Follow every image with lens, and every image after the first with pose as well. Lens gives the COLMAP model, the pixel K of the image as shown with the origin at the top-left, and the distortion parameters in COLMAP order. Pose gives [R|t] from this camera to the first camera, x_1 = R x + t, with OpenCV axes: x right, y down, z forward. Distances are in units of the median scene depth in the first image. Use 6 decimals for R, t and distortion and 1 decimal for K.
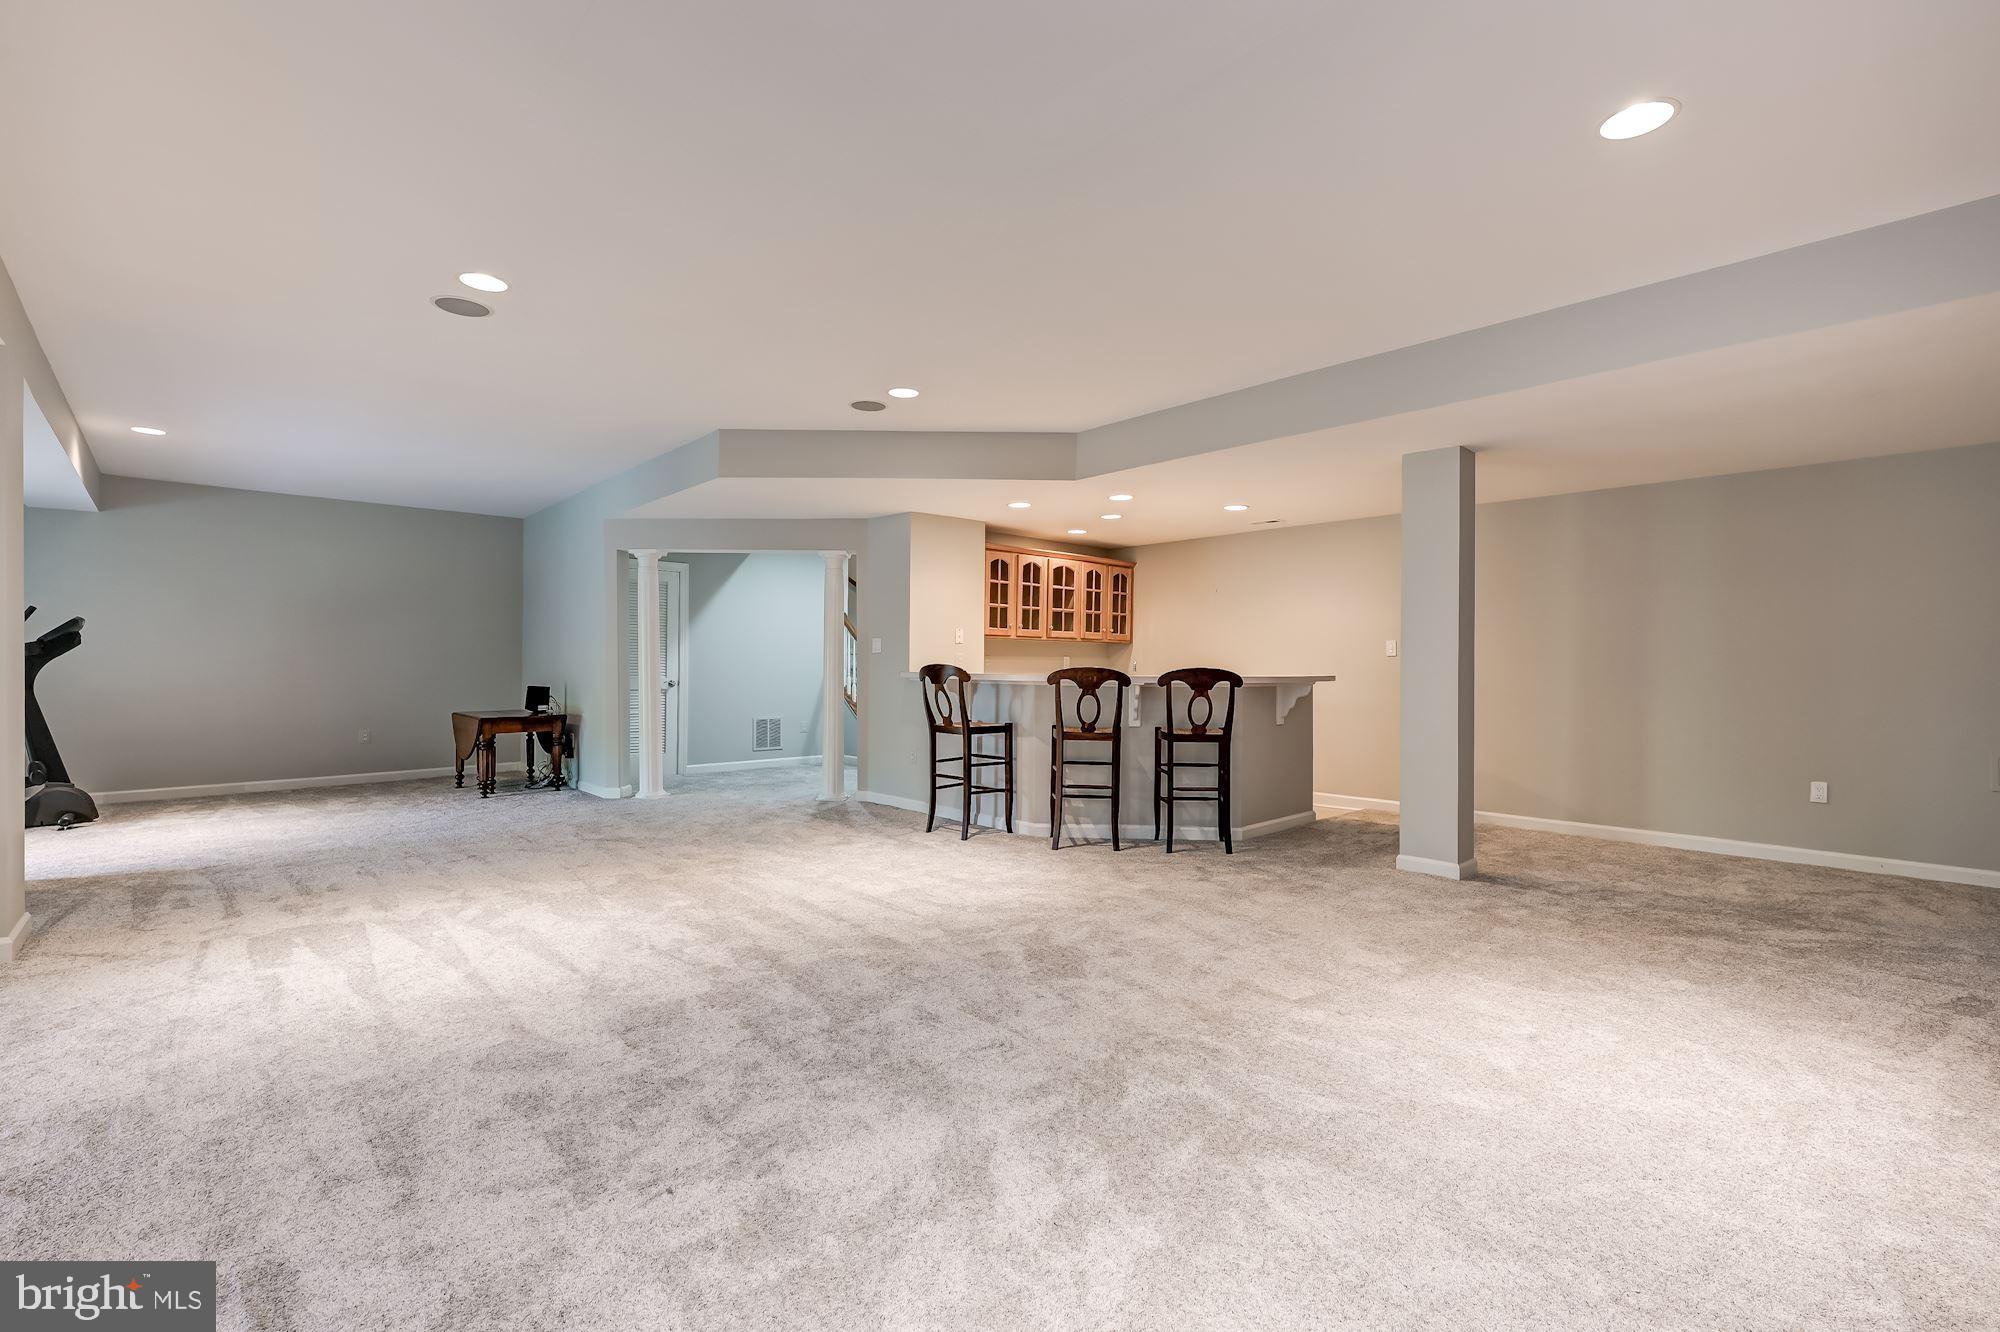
lens RADIAL K [[885.3, 0, 1033.4], [0, 885.3, 673.1], [0, 0, 1]] dist [-0.002761, -0.000183]
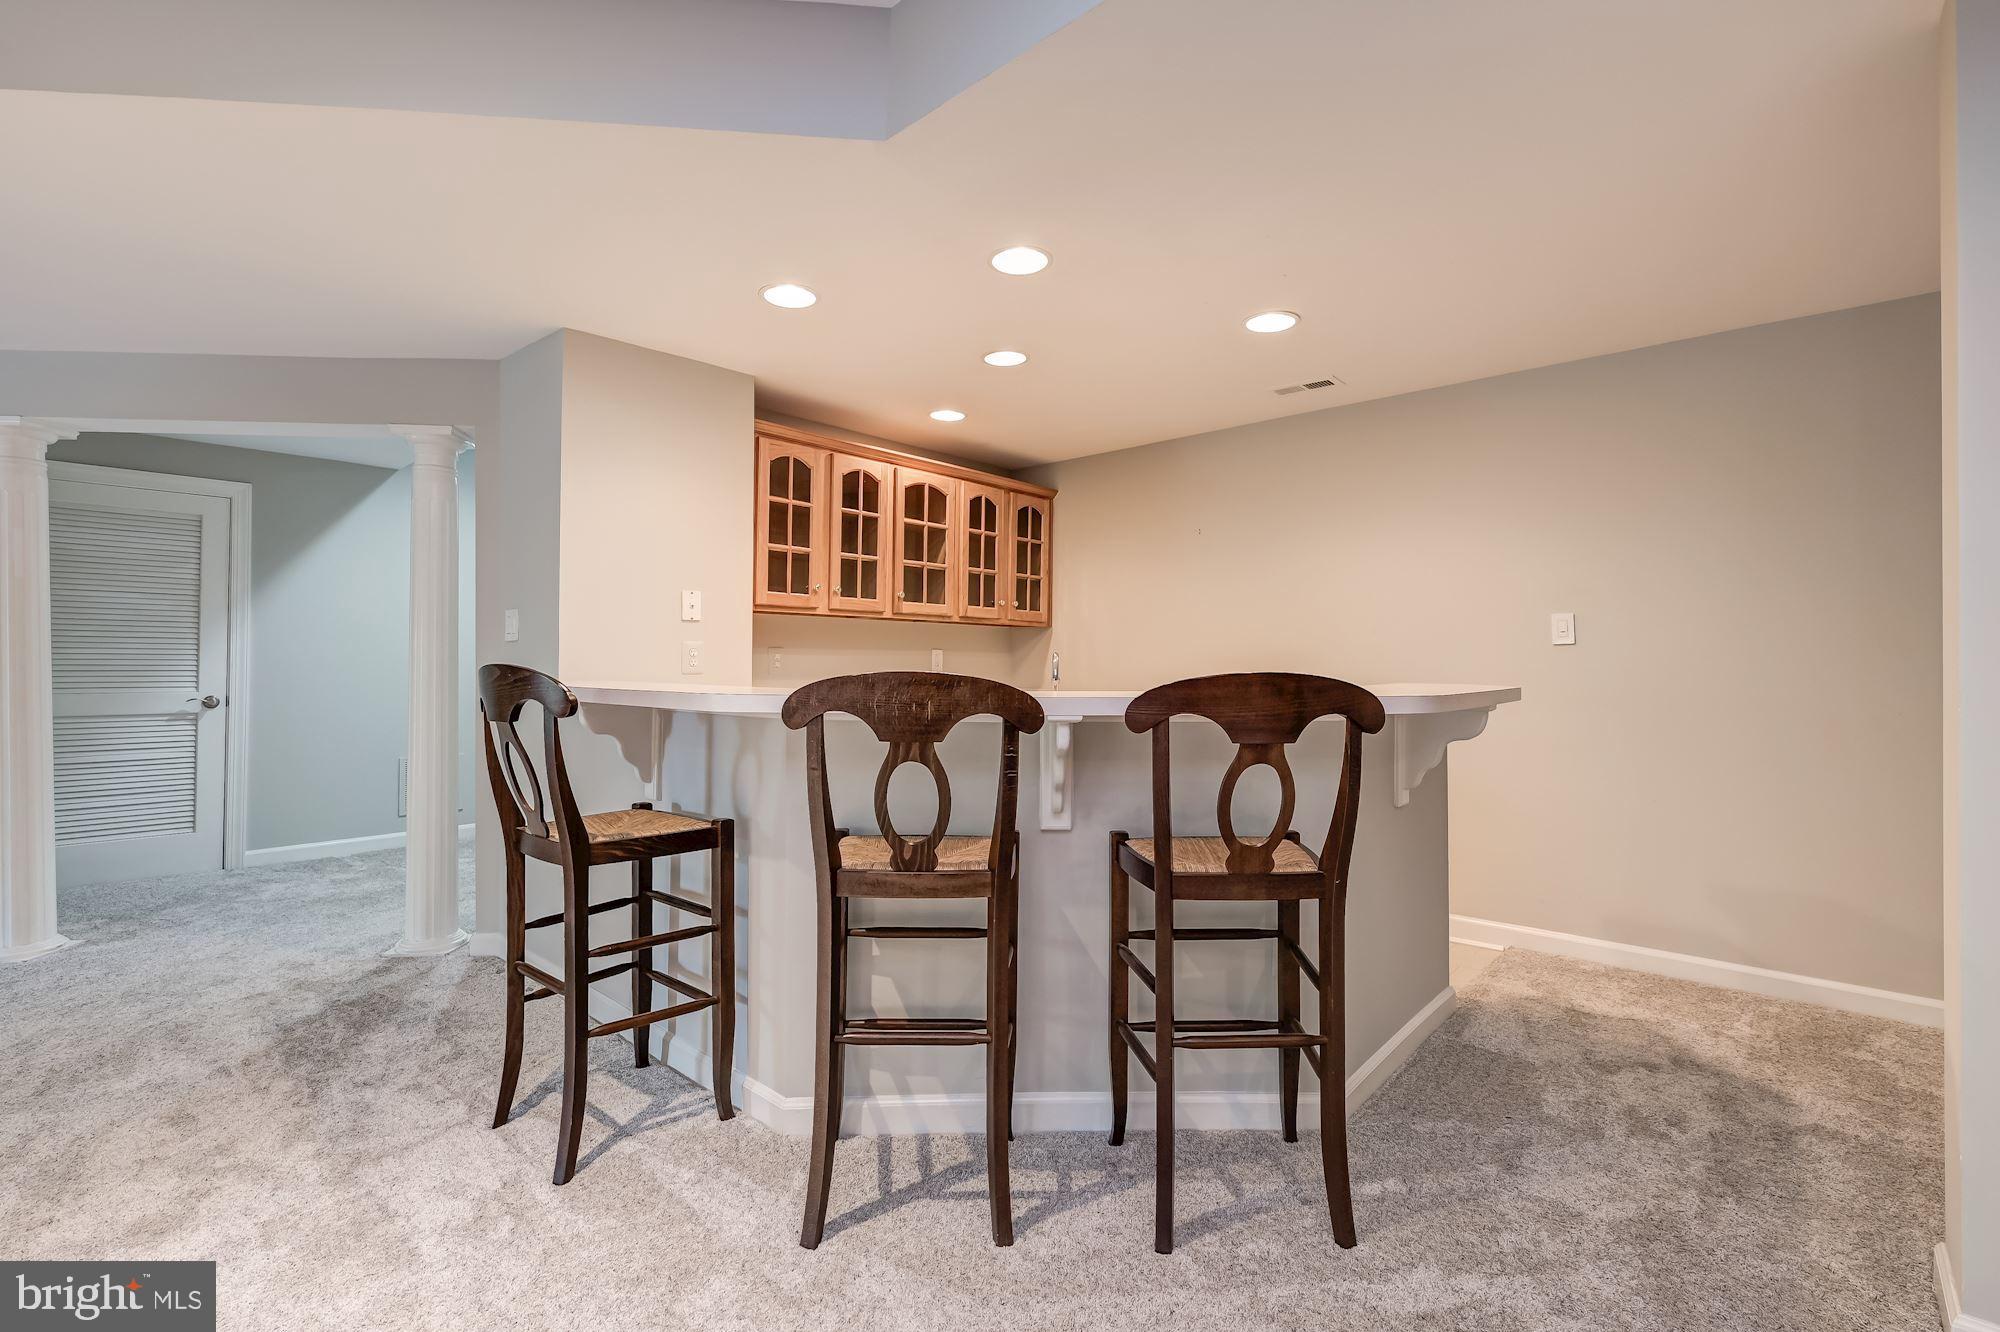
lens RADIAL K [[885.3, 0, 991.8], [0, 885.3, 671.9], [0, 0, 1]] dist [-0.002761, -0.000183]
pose [[0.999119, -0.004555, 0.041726, 0.069814], [0.004567, 0.999990, -0.000181, -0.005996], [-0.041725, 0.000372, 0.999129, 0.608652]]
